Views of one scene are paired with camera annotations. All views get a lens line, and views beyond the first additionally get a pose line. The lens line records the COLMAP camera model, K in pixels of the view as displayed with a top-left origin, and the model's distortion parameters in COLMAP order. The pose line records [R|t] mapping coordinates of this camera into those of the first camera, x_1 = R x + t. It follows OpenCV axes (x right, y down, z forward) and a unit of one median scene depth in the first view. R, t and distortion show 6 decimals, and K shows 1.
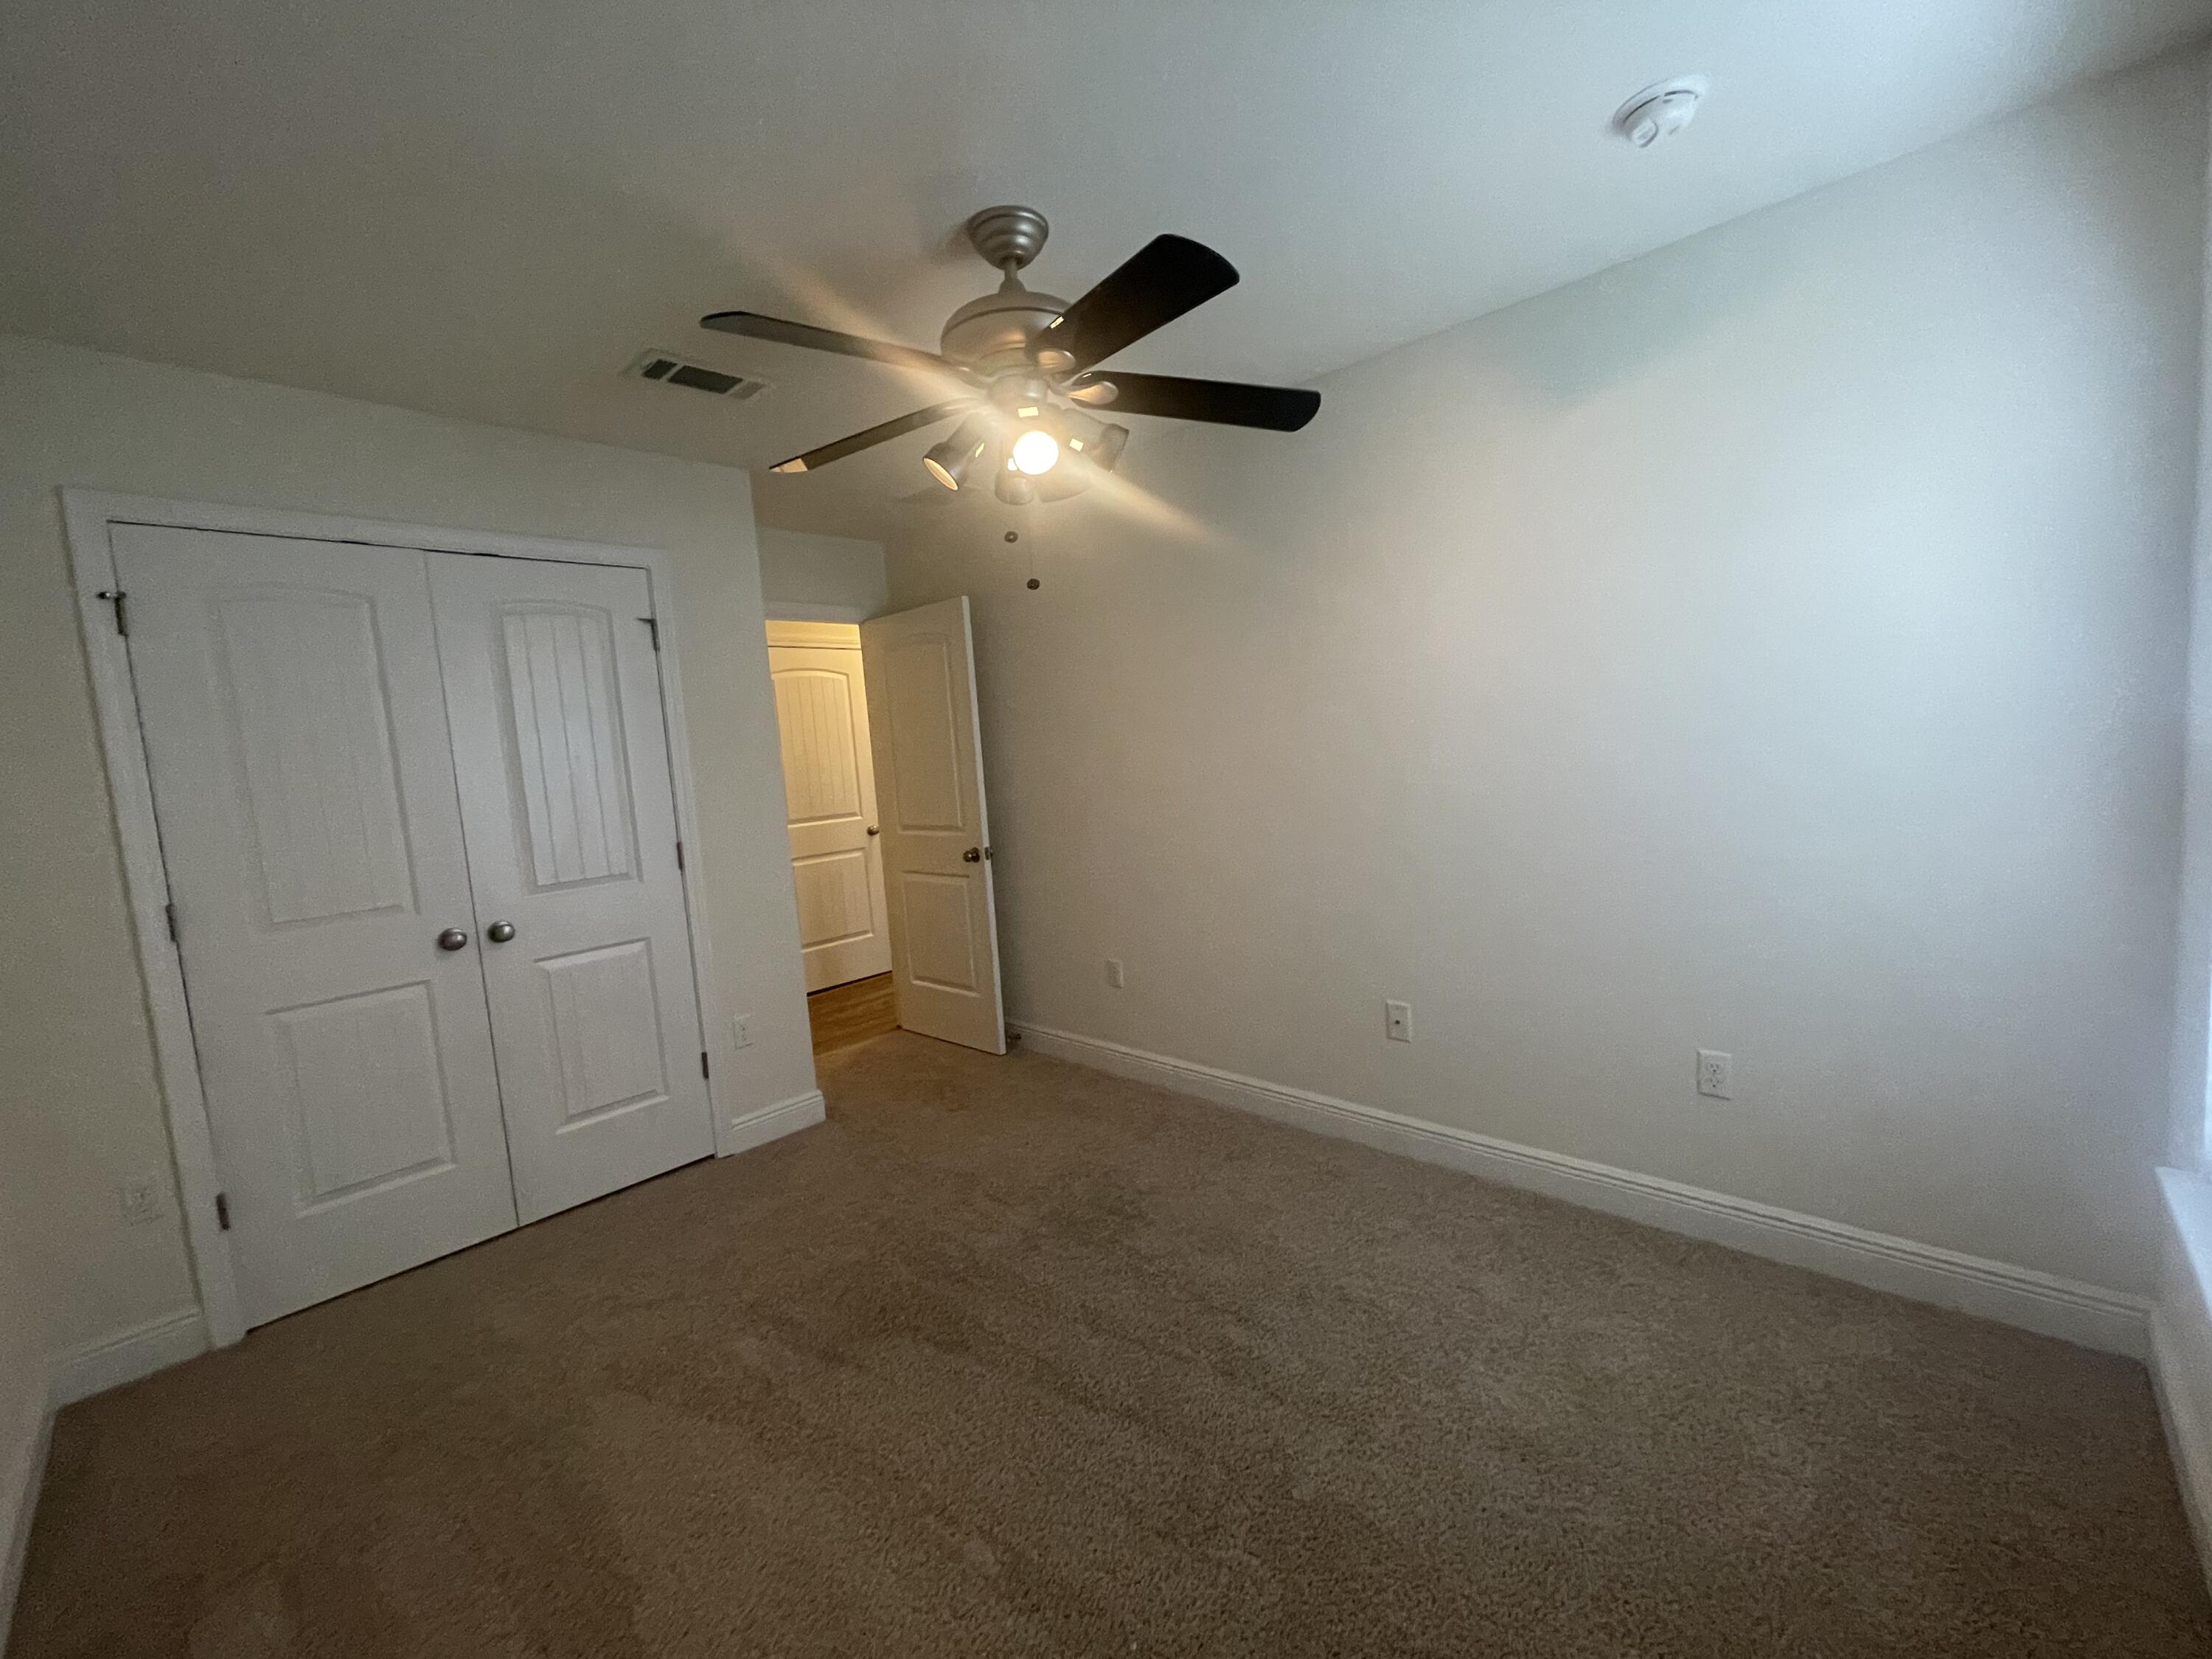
lens RADIAL K [[890.1, 0, 1102.9], [0, 890.1, 829.1], [0, 0, 1]] dist [-0.011715, 0.001586]
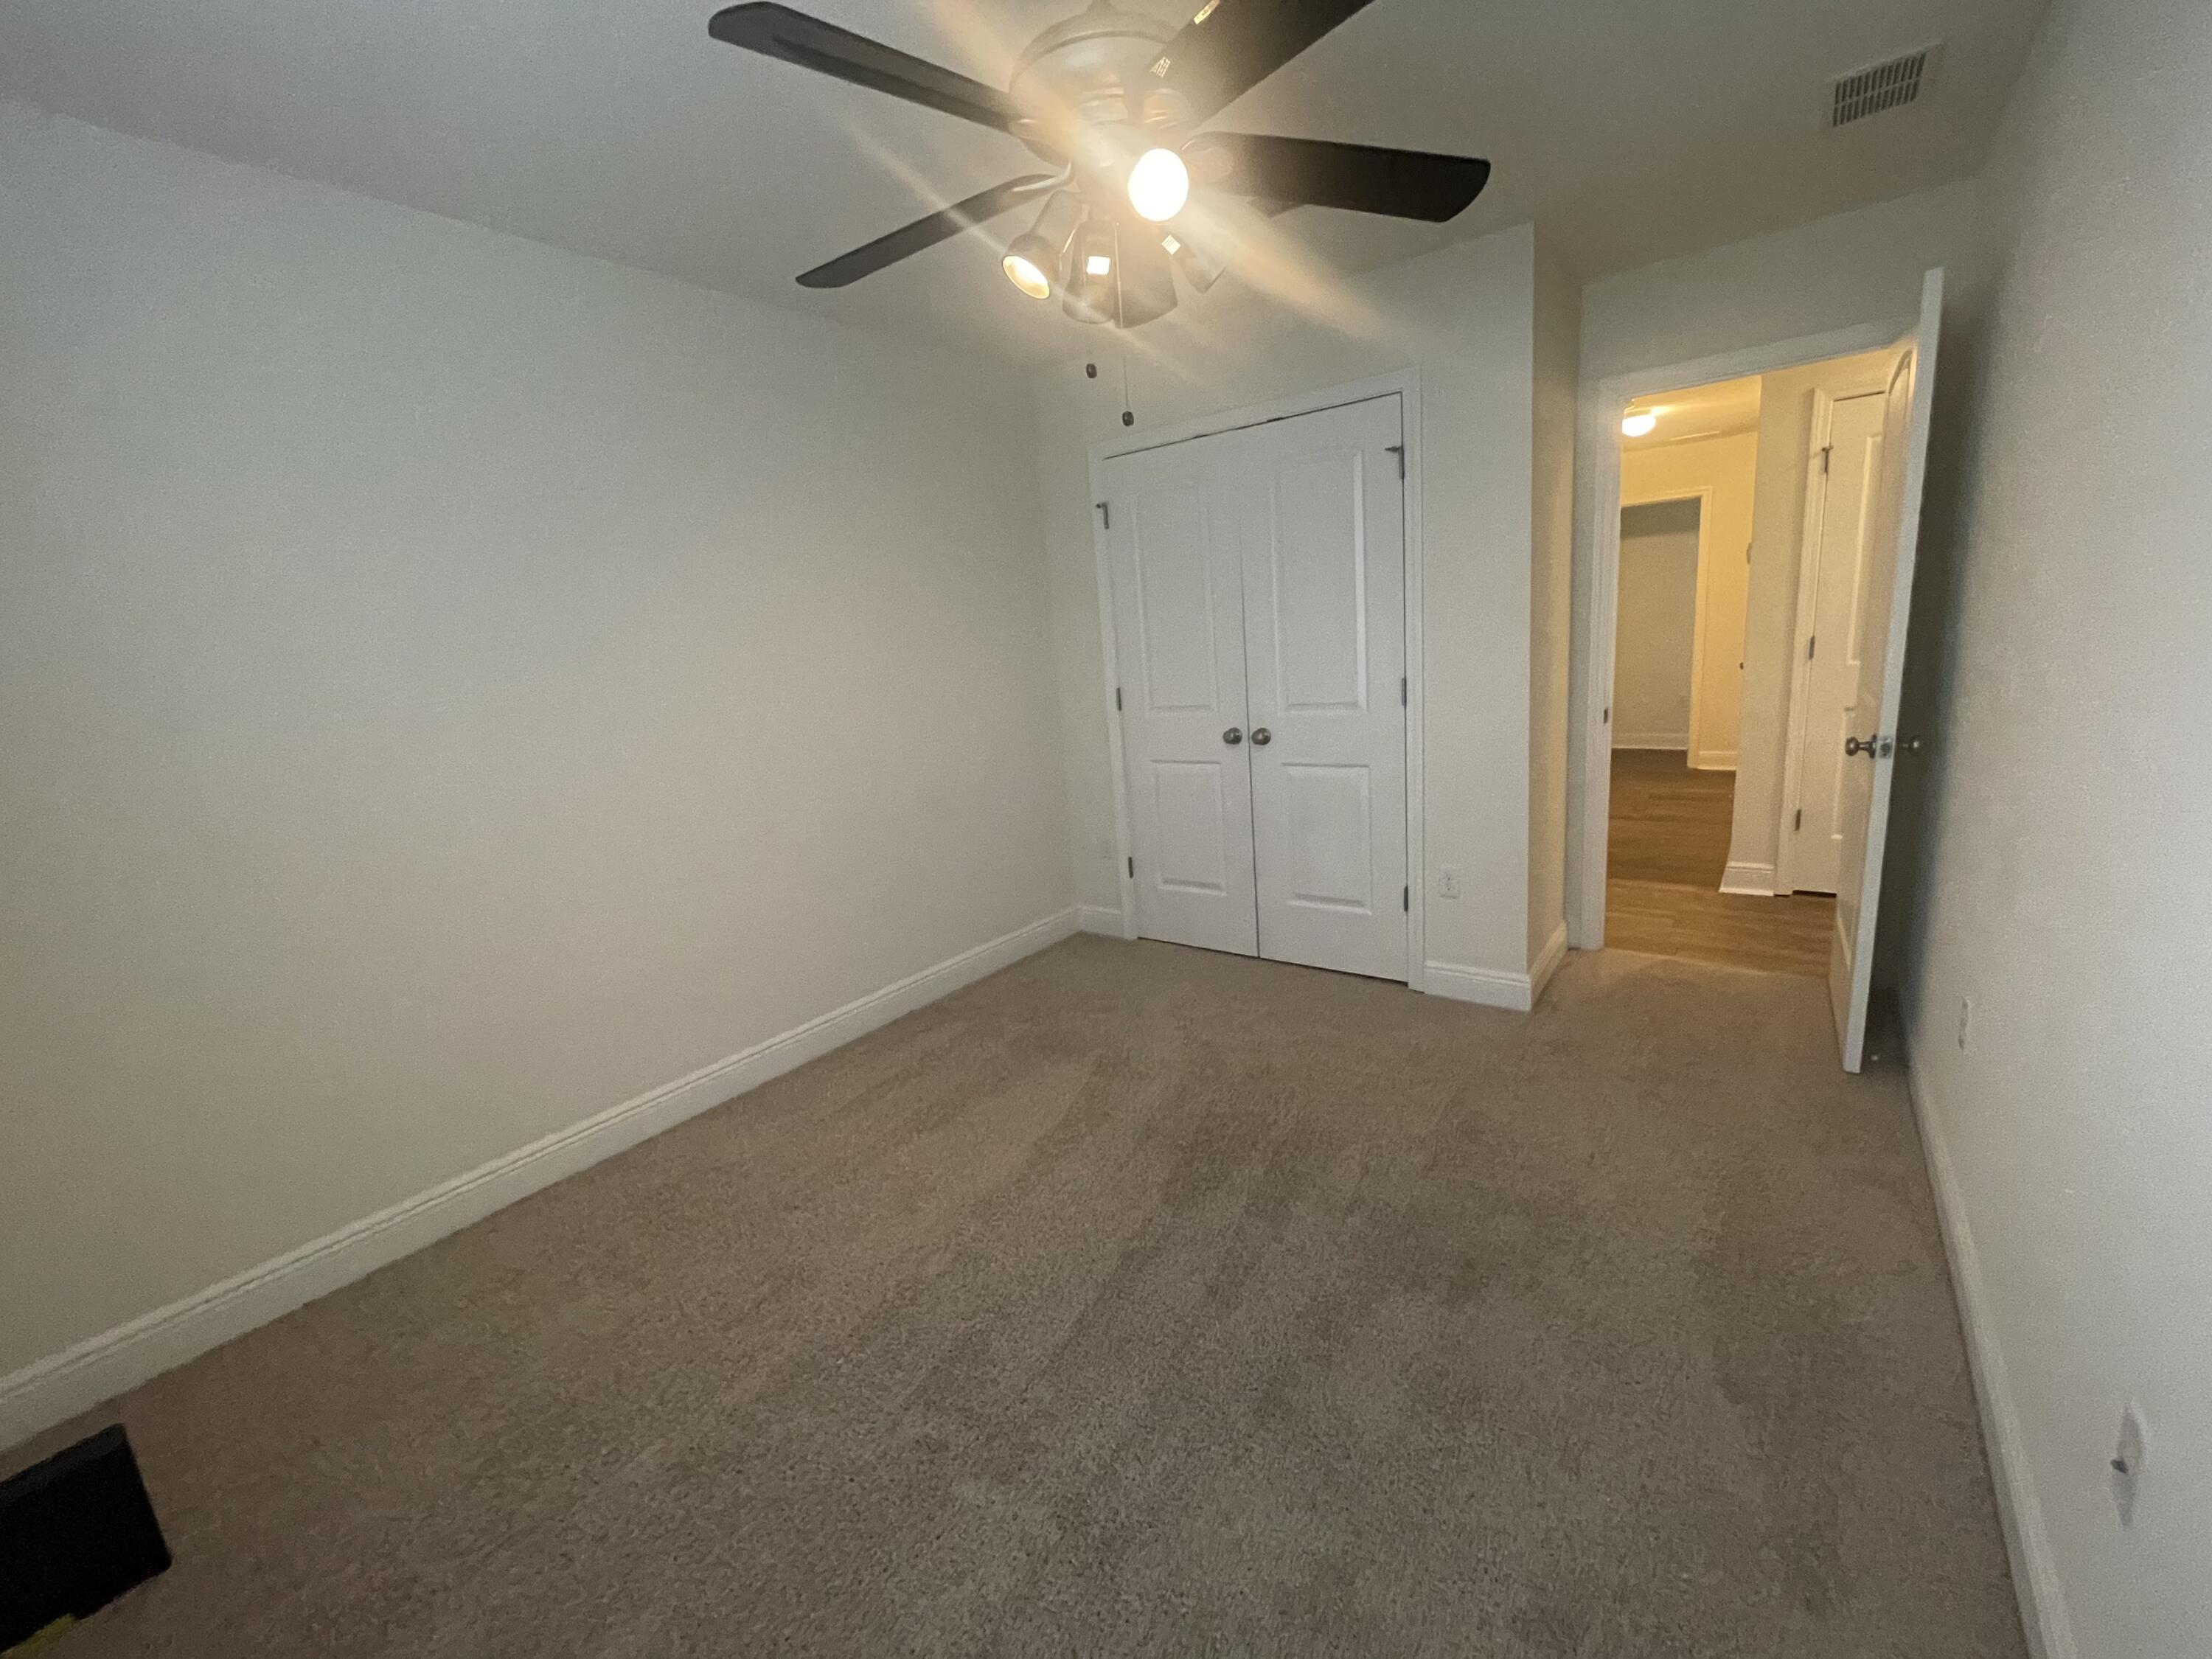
lens RADIAL K [[890.1, 0, 1104.4], [0, 890.1, 827.2], [0, 0, 1]] dist [-0.011715, 0.001586]
pose [[0.117909, 0.263828, -0.957336, 0.511718], [-0.026358, 0.964553, 0.262571, -0.081182], [0.992674, -0.005726, 0.120684, 0.566155]]
